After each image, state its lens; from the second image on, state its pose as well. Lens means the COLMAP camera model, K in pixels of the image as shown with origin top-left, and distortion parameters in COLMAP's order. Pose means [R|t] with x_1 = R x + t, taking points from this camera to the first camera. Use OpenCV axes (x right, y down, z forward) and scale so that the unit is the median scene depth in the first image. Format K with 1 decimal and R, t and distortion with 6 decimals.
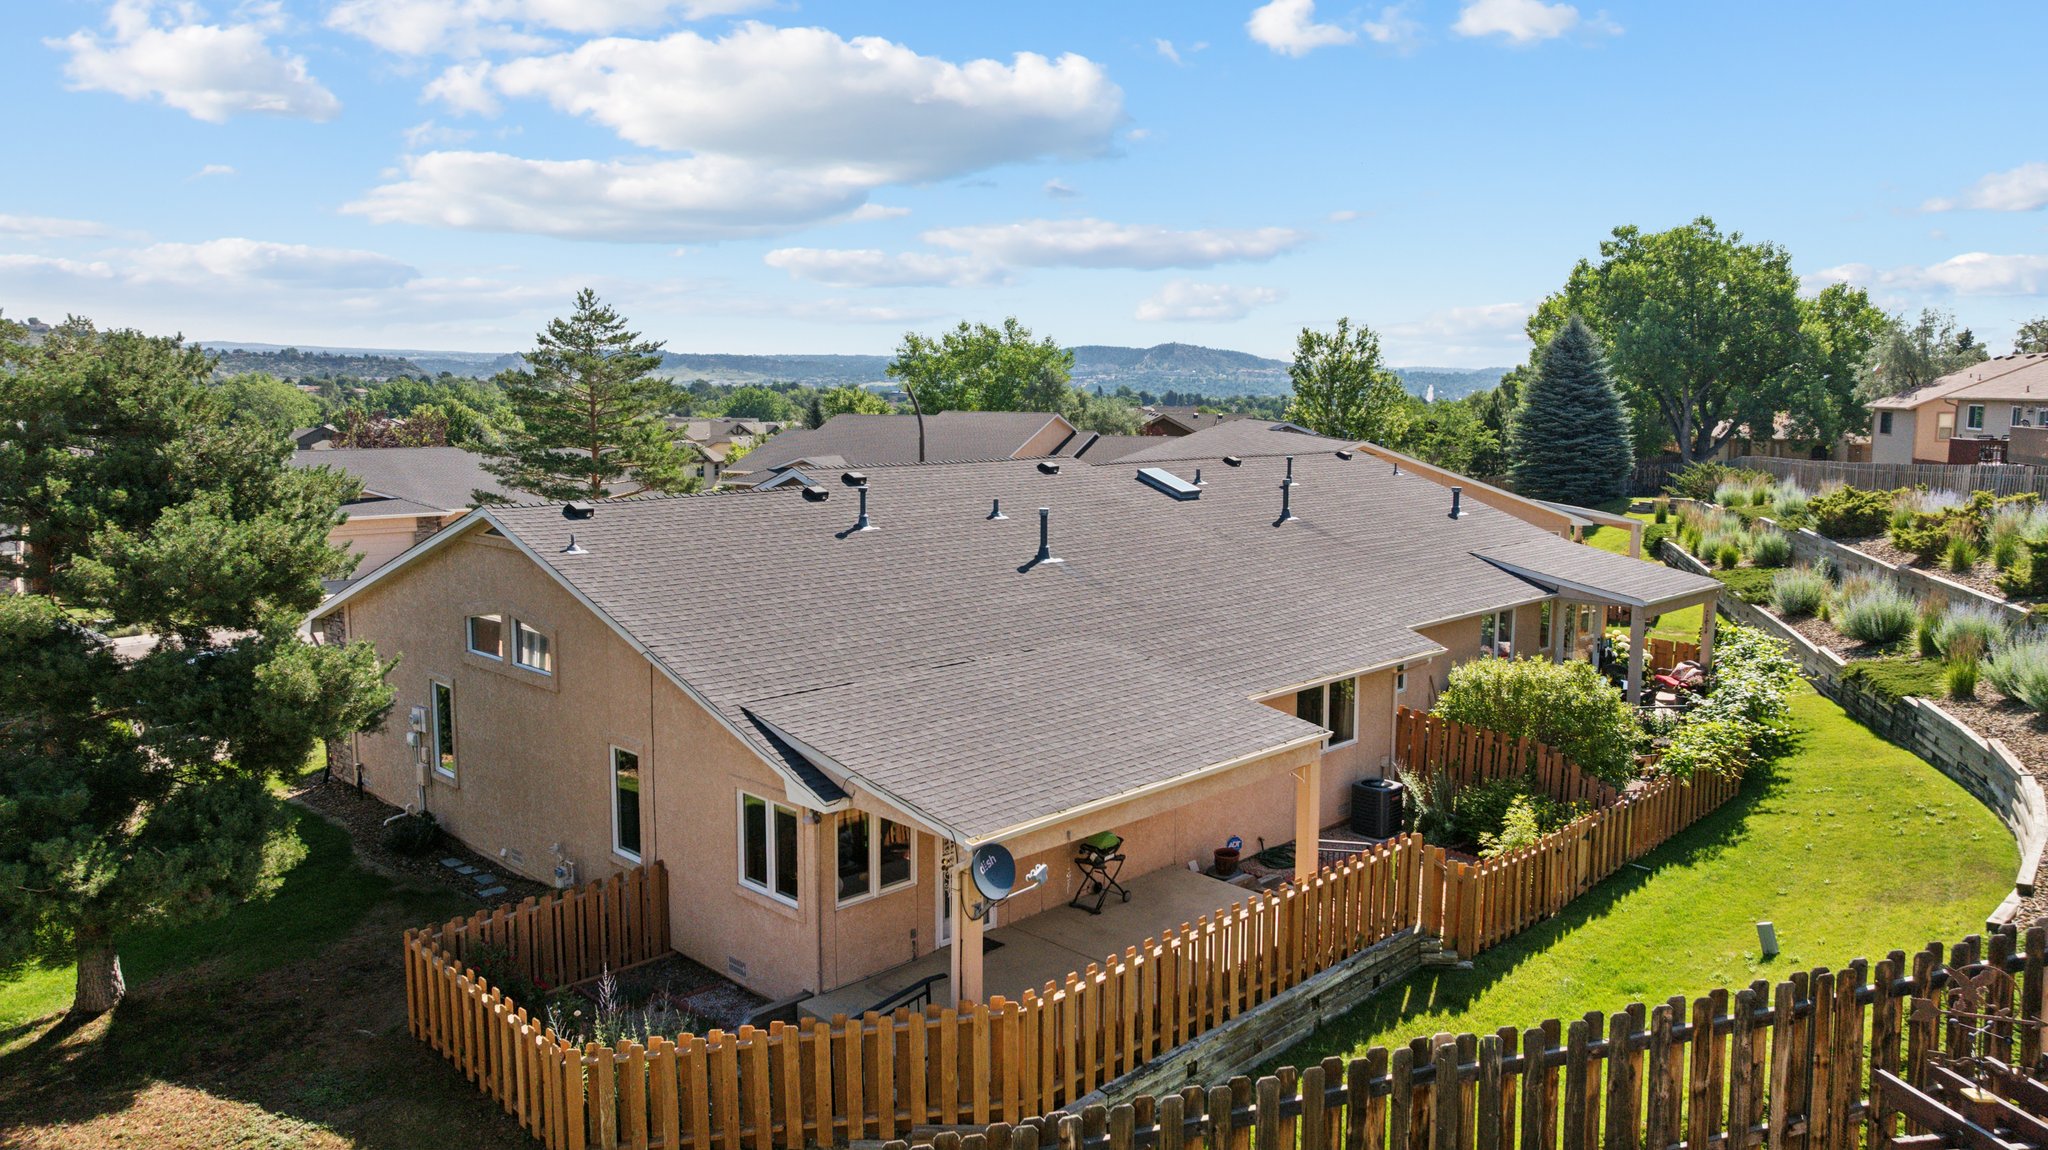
lens RADIAL K [[1382.5, 0, 1024.0], [0, 1382.5, 575.0], [0, 0, 1]] dist [-0.046870, 0.044125]
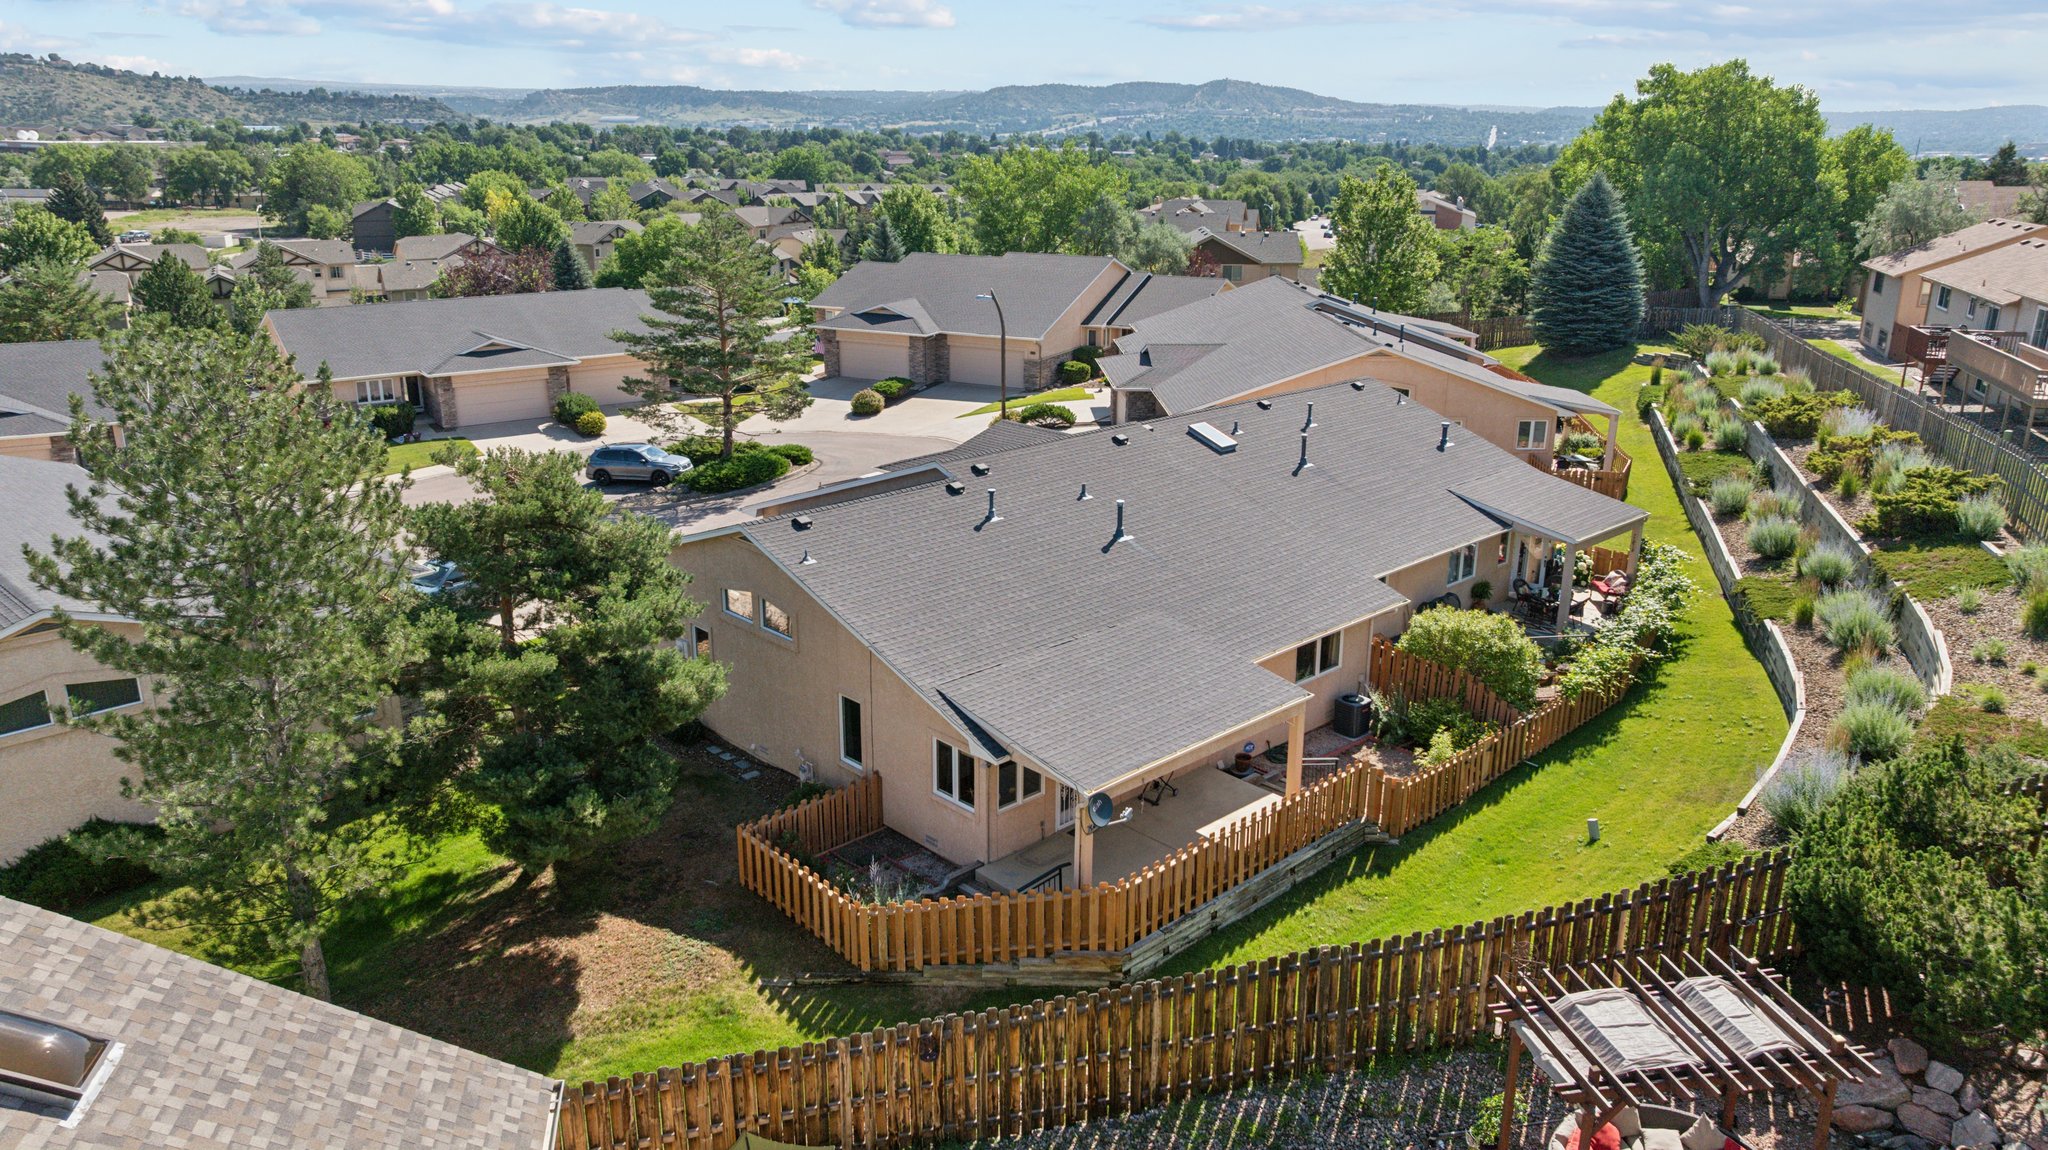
lens RADIAL K [[1340.6, 0, 1024.0], [0, 1340.6, 575.0], [0, 0, 1]] dist [-0.023252, 0.002065]
pose [[0.999399, 0.007762, -0.033777, -0.042623], [-0.001874, 0.985275, 0.170965, -0.241196], [0.034607, -0.170799, 0.984698, -0.401894]]
